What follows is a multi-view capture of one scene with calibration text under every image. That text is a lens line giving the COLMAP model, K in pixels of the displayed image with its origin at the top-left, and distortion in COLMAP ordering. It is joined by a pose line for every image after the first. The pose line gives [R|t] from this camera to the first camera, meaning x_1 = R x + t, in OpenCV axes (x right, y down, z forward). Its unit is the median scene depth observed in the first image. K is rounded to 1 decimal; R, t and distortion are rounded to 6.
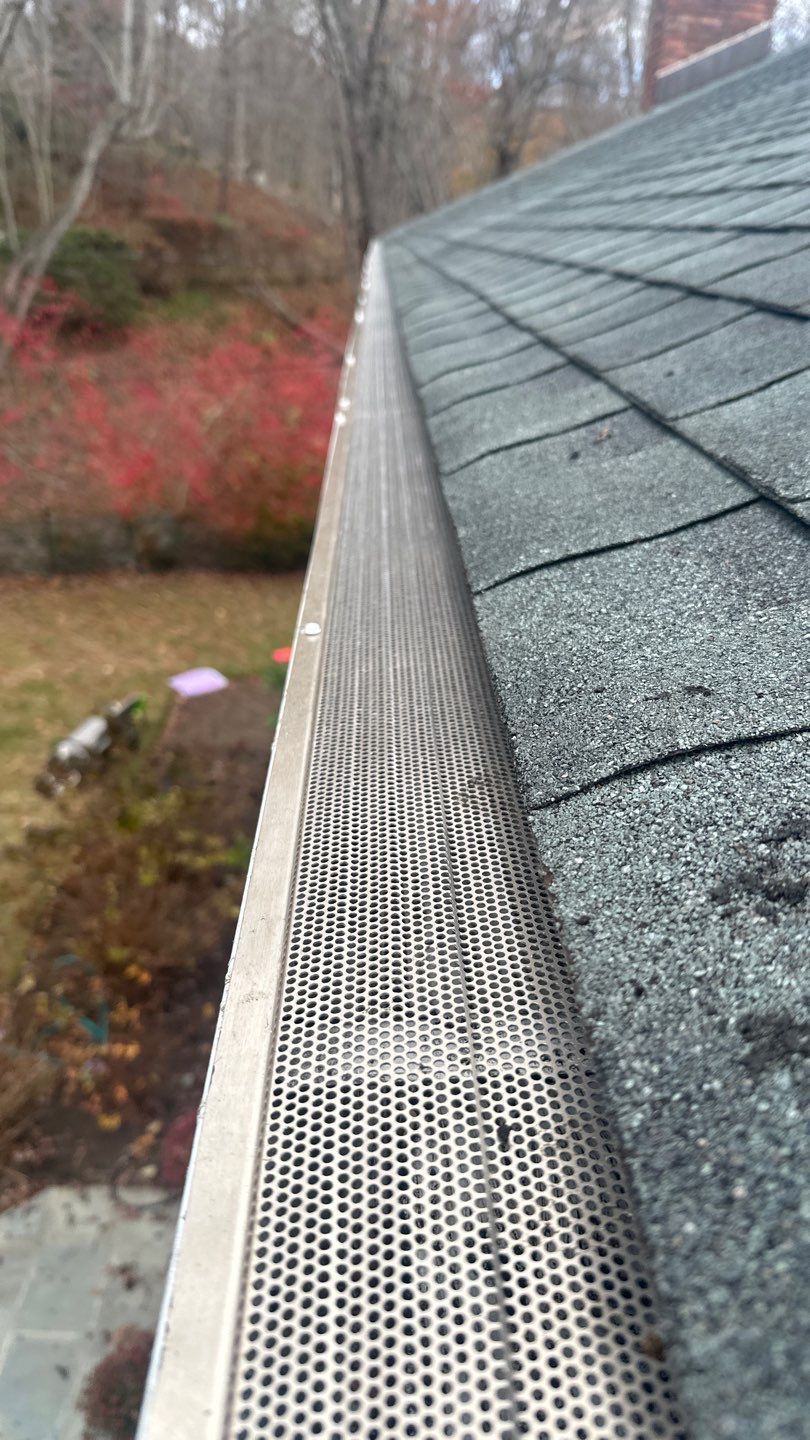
lens RADIAL K [[1060.1, 0, 398.0], [0, 1060.1, 717.2], [0, 0, 1]] dist [0.082020, -0.181701]
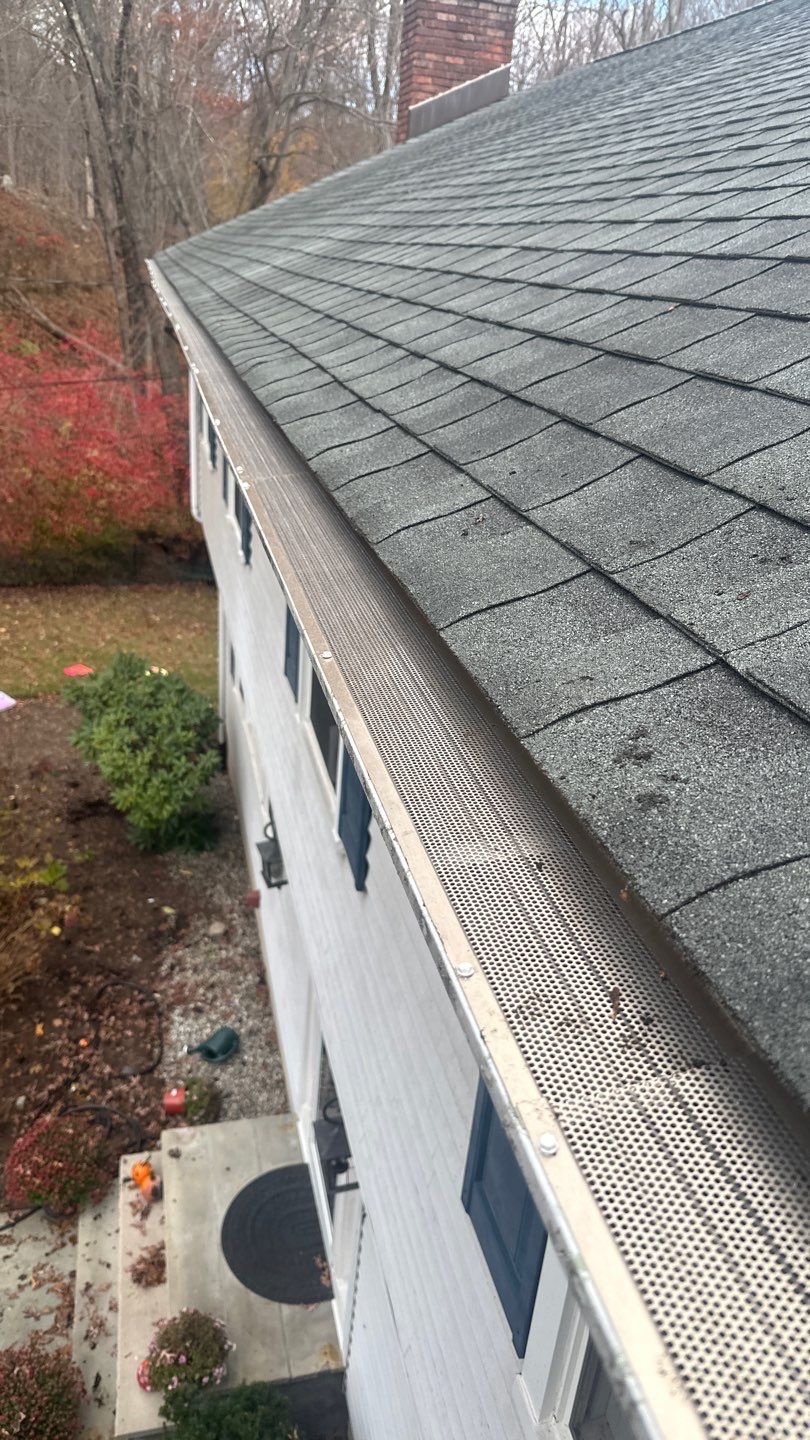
lens RADIAL K [[1048.1, 0, 429.1], [0, 1048.1, 725.2], [0, 0, 1]] dist [0.100939, -0.170600]
pose [[0.970829, -0.069167, 0.229581, -0.342399], [0.067724, 0.997603, 0.014169, 0.011750], [-0.230011, 0.001792, 0.973186, -0.641291]]
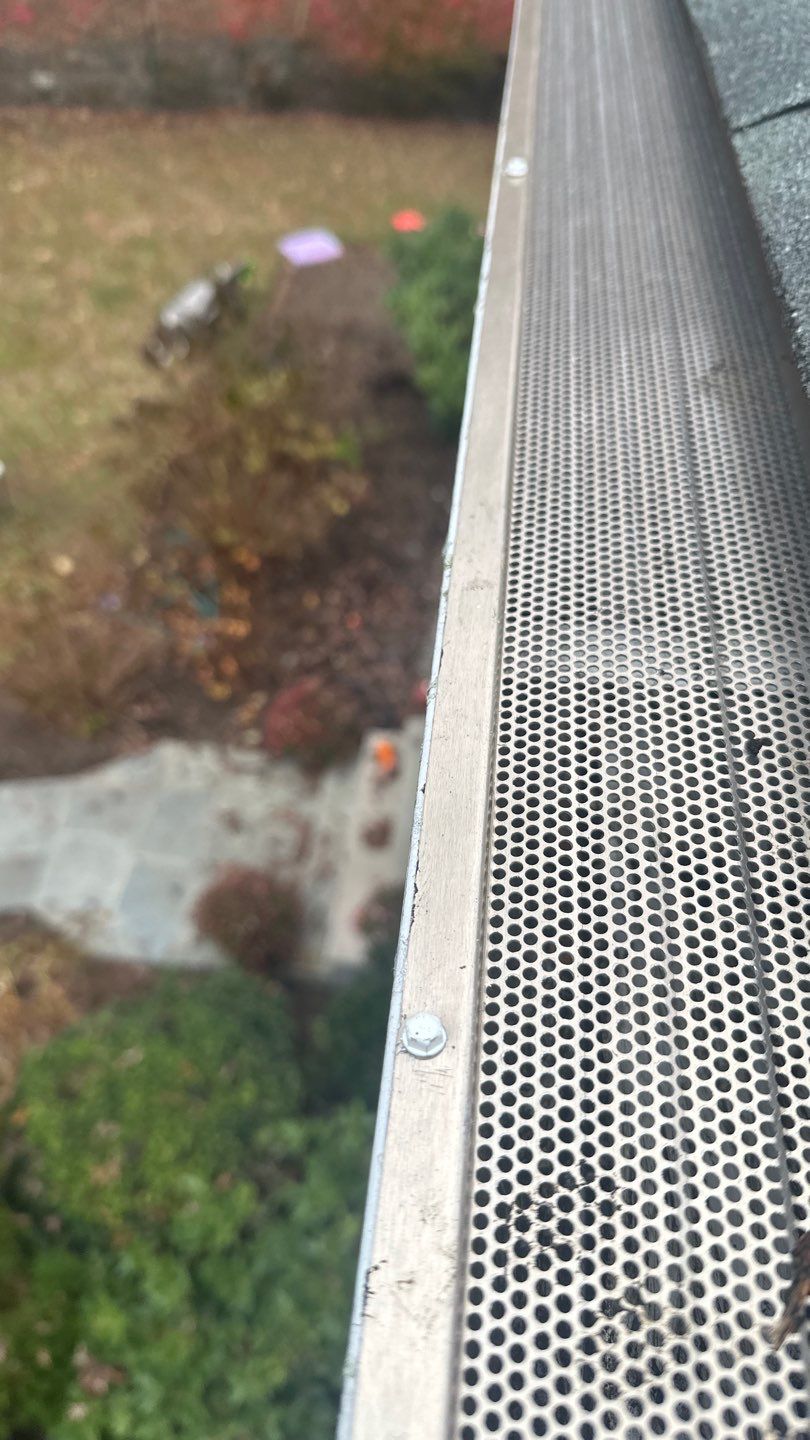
lens RADIAL K [[1082.4, 0, 368.8], [0, 1082.4, 721.1], [0, 0, 1]] dist [0.058217, -0.103648]
pose [[0.989450, 0.106439, -0.098278, -0.074799], [-0.063868, 0.929385, 0.363544, 0.018537], [0.130034, -0.353432, 0.926378, 0.031860]]
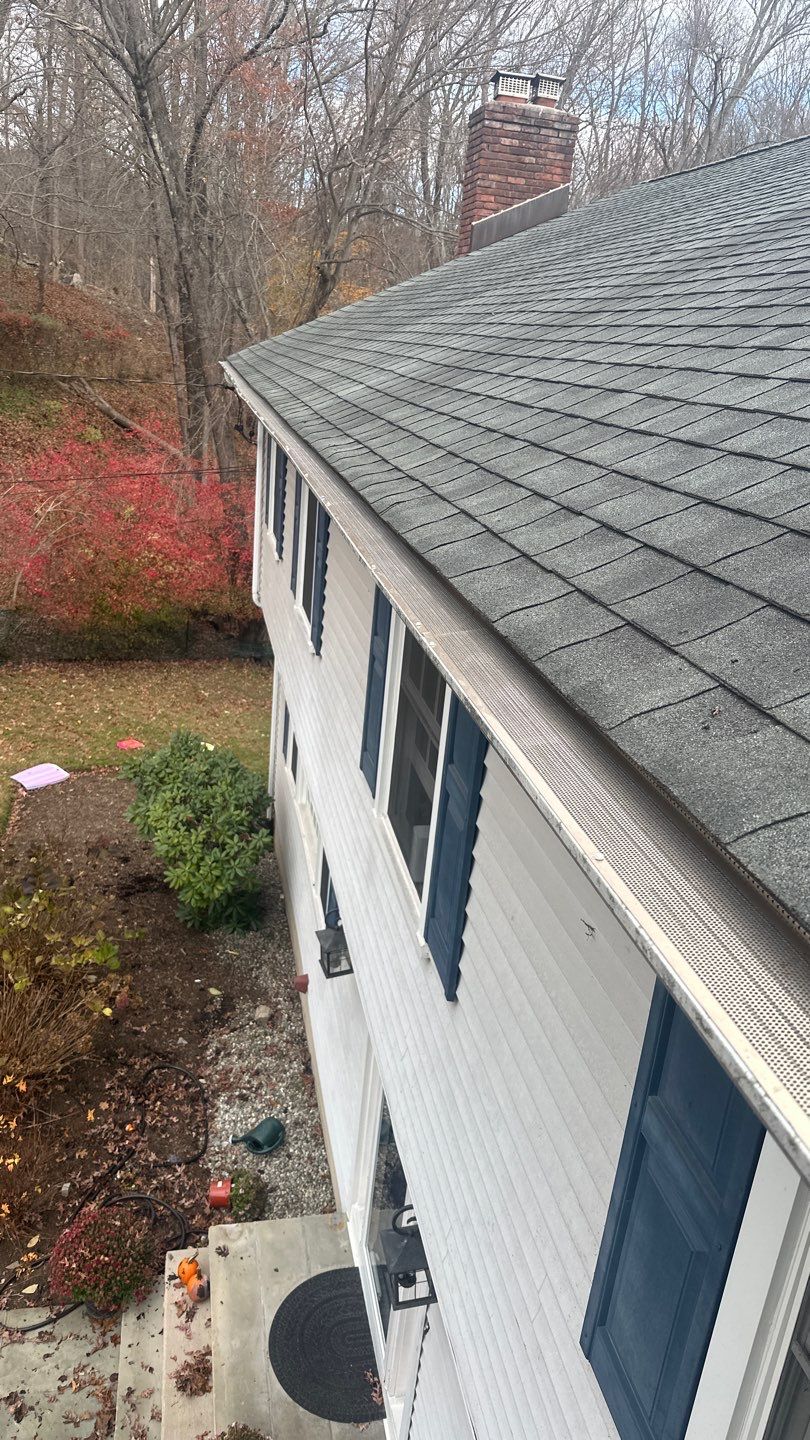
lens RADIAL K [[1051.2, 0, 402.4], [0, 1051.2, 695.1], [0, 0, 1]] dist [0.064674, -0.085766]
pose [[0.981251, -0.029614, 0.190447, -0.794941], [0.045675, 0.995707, -0.080506, -0.248255], [-0.187245, 0.087695, 0.978391, -0.661018]]
